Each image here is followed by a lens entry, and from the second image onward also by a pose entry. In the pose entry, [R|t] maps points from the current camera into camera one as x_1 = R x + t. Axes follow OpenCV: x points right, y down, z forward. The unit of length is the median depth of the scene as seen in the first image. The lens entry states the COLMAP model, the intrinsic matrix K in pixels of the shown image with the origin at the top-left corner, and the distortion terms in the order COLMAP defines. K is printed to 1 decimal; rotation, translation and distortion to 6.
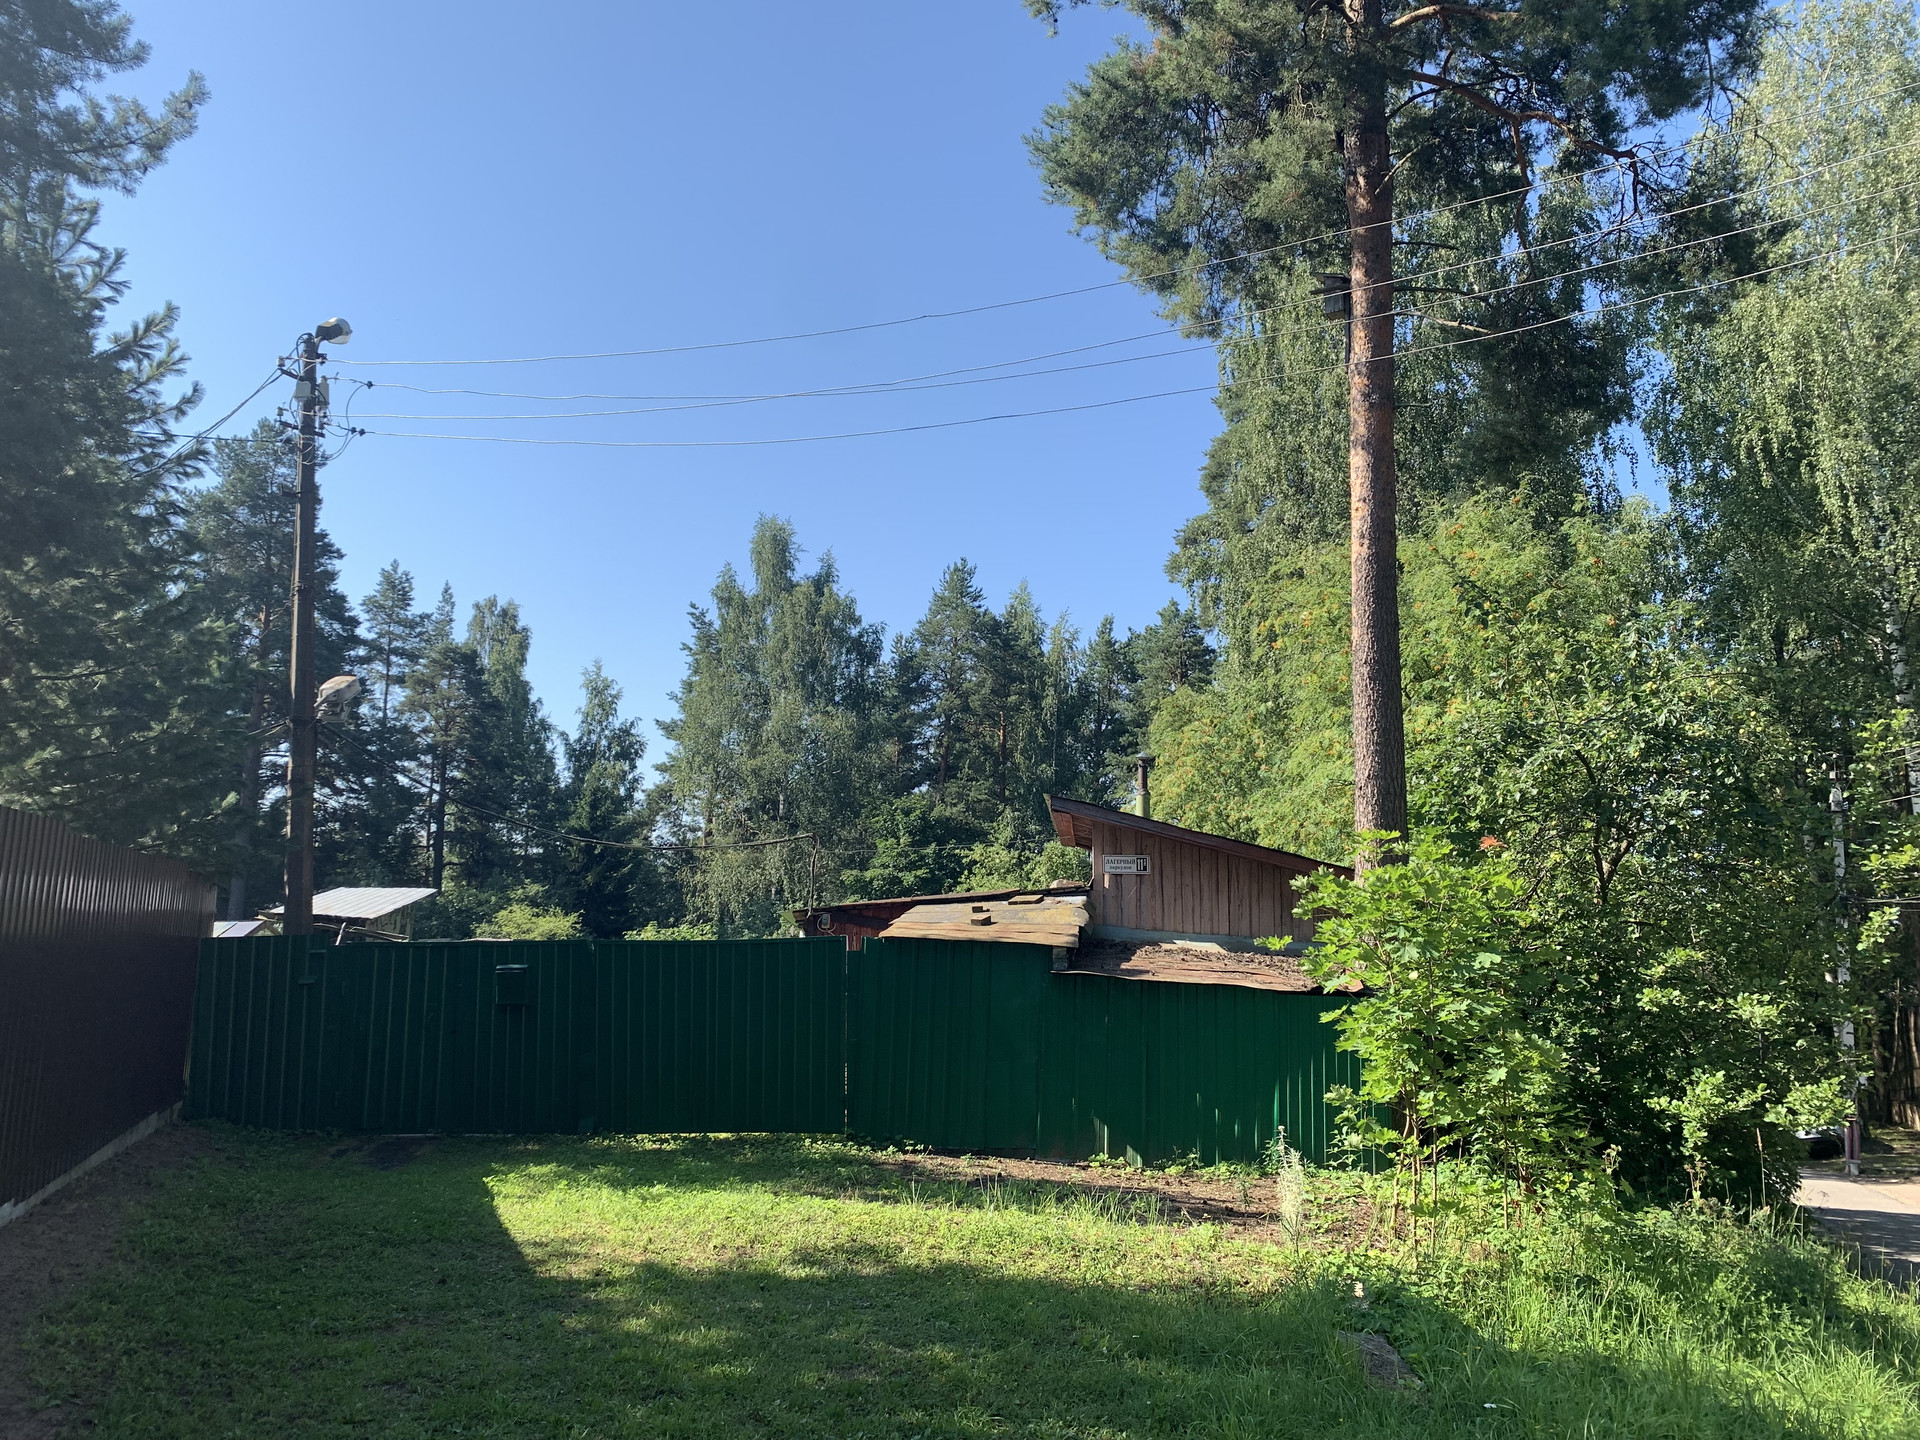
lens RADIAL K [[1463.5, 0, 995.5], [0, 1463.5, 688.2], [0, 0, 1]] dist [0.016705, -0.023778]
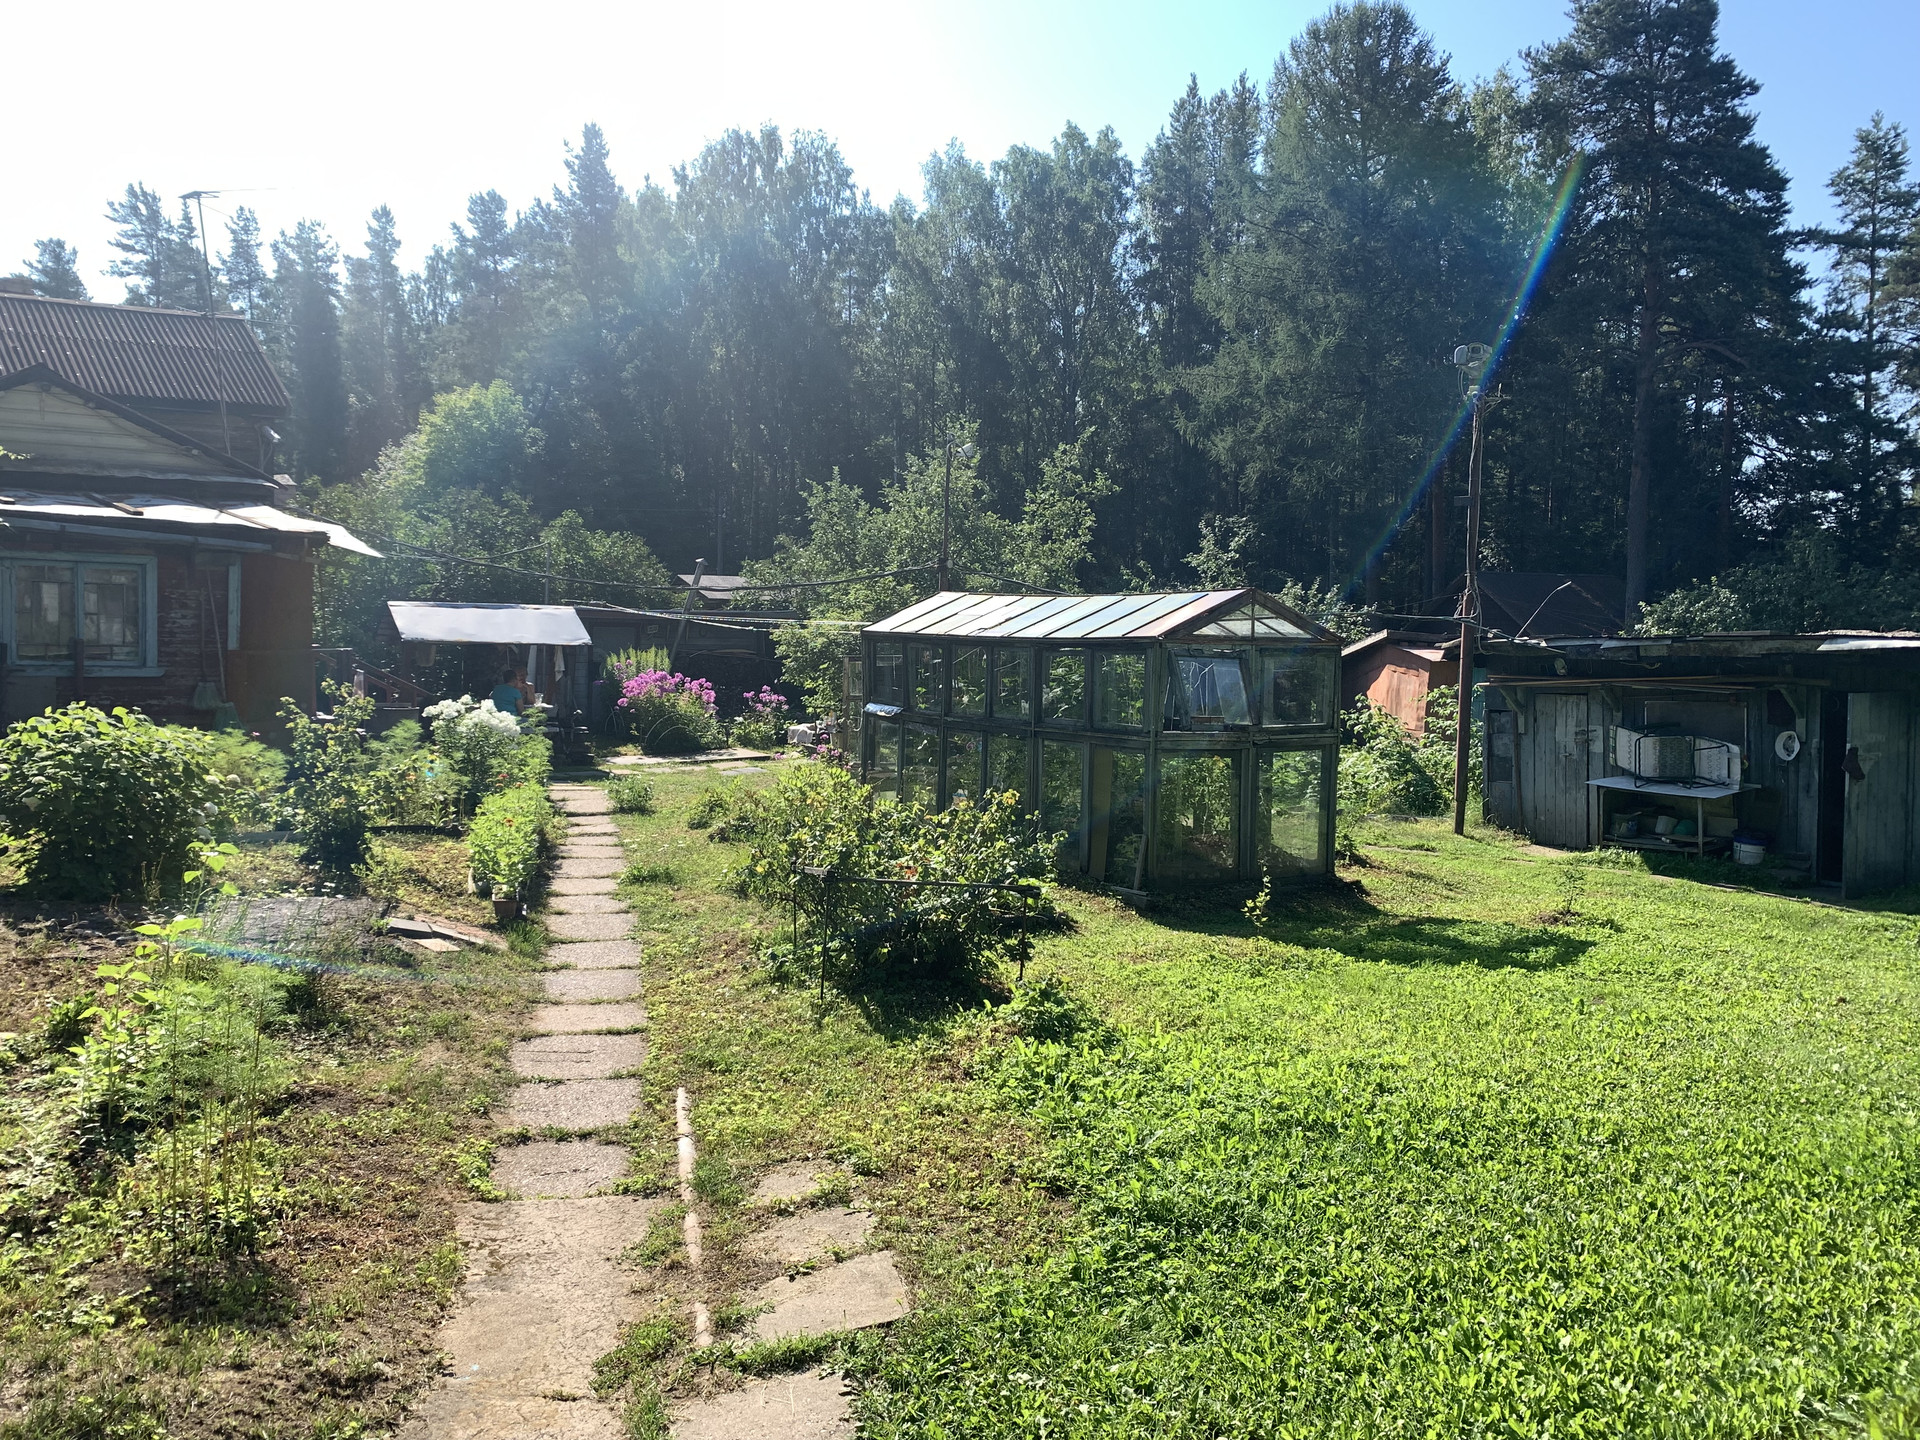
lens RADIAL K [[1463.5, 0, 947.7], [0, 1463.5, 702.6], [0, 0, 1]] dist [0.016705, -0.023778]
pose [[0.539433, 0.046145, -0.840763, -0.050680], [0.131679, 0.981589, 0.138359, 0.043215], [0.831669, -0.185346, 0.523425, 0.241367]]
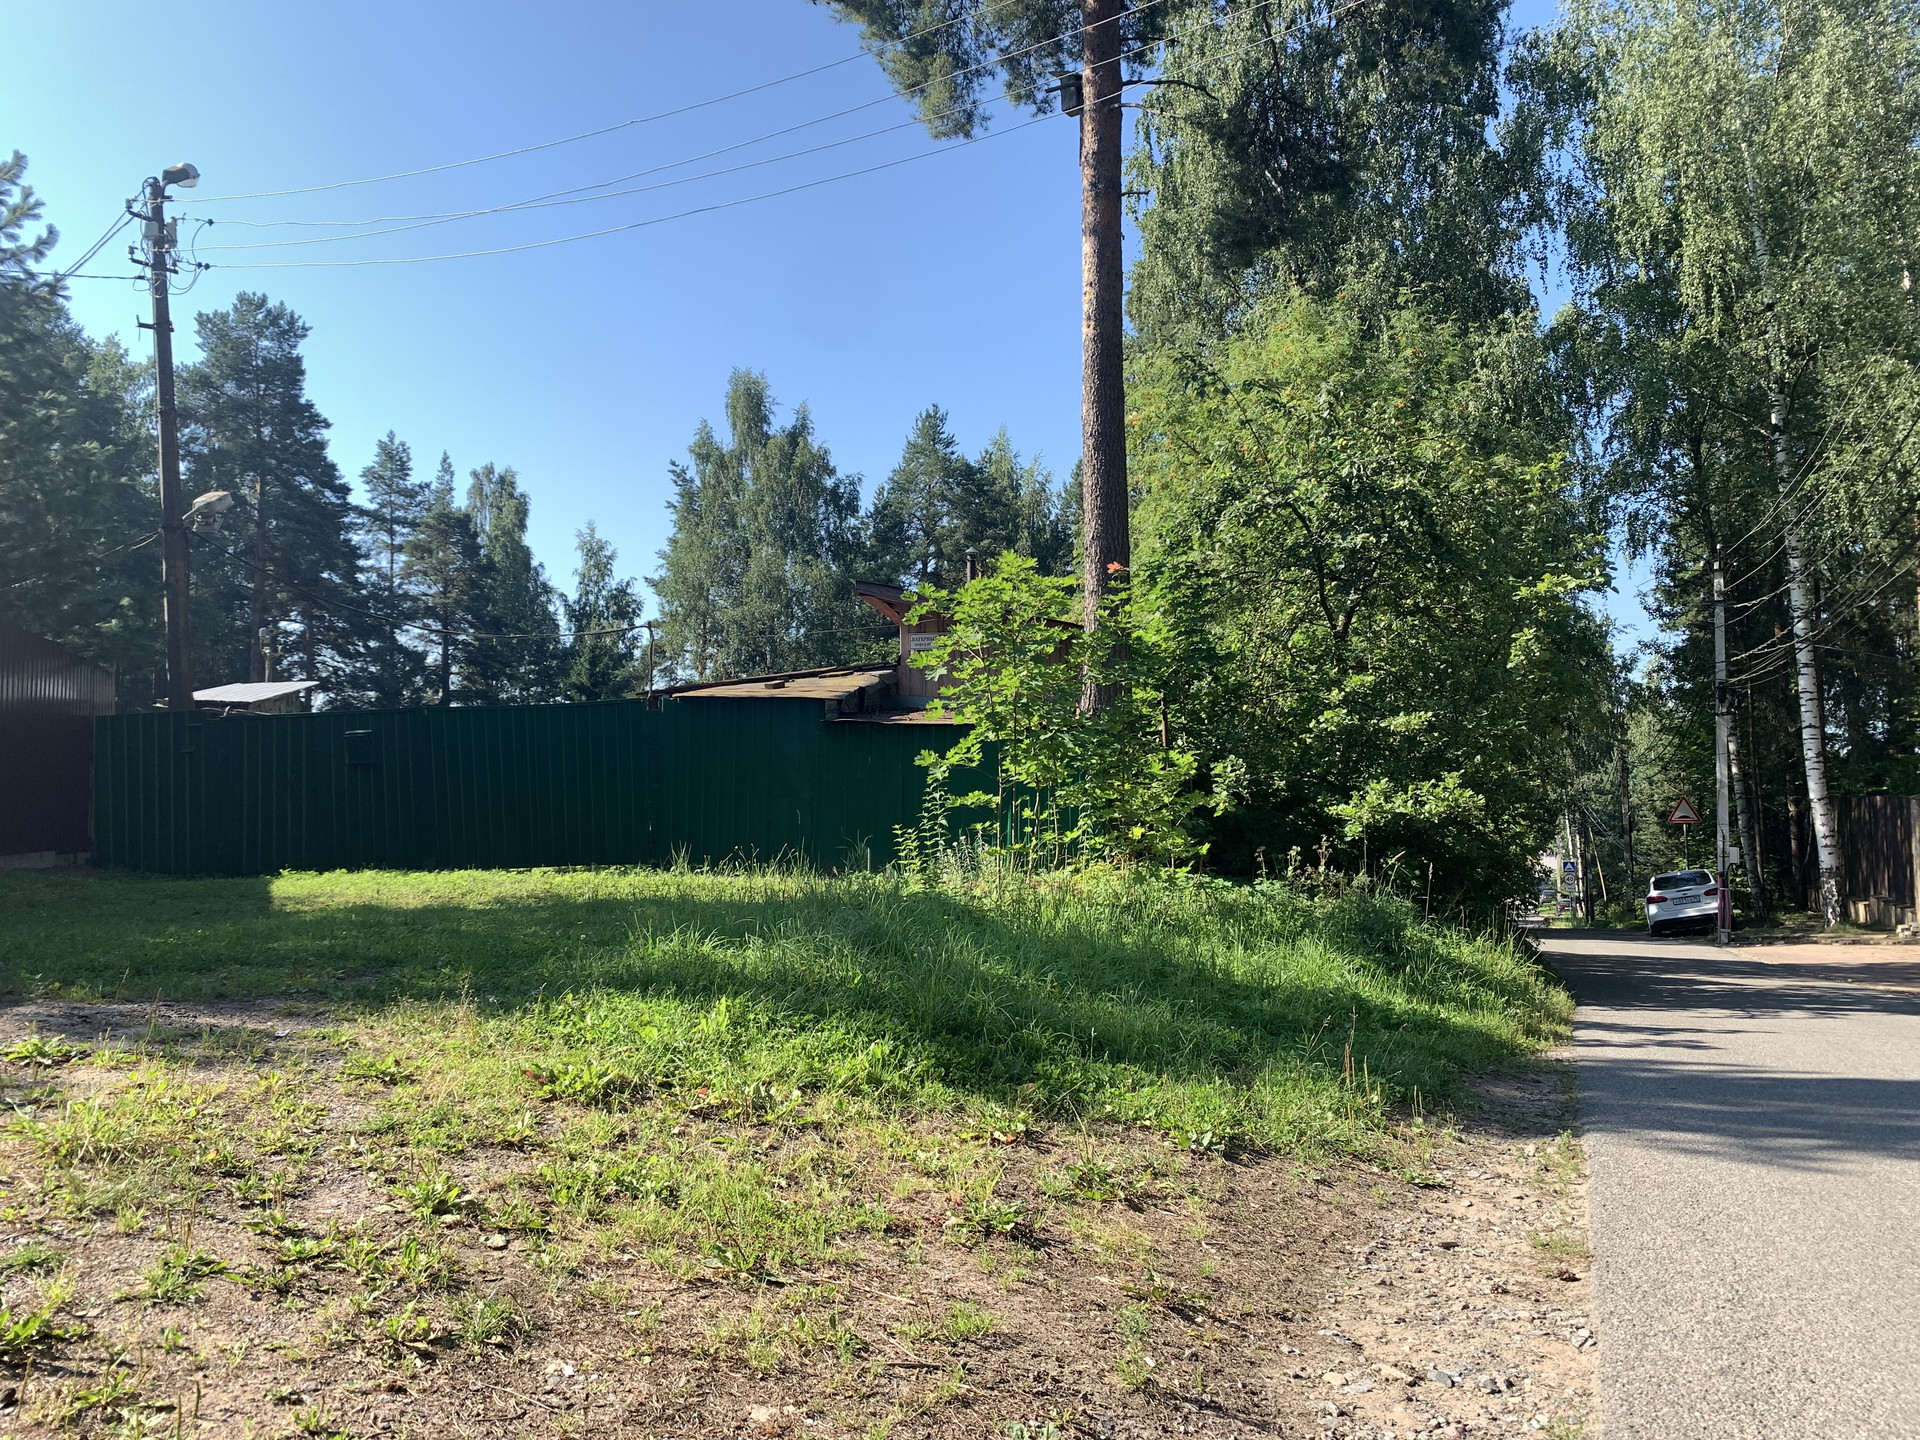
lens RADIAL K [[1463.5, 0, 960.7], [0, 1463.5, 703.8], [0, 0, 1]] dist [0.016705, -0.023778]
pose [[0.998335, -0.030671, -0.048849, 0.038440], [0.035568, 0.994071, 0.102749, 0.012865], [0.045408, -0.104315, 0.993507, -0.023329]]
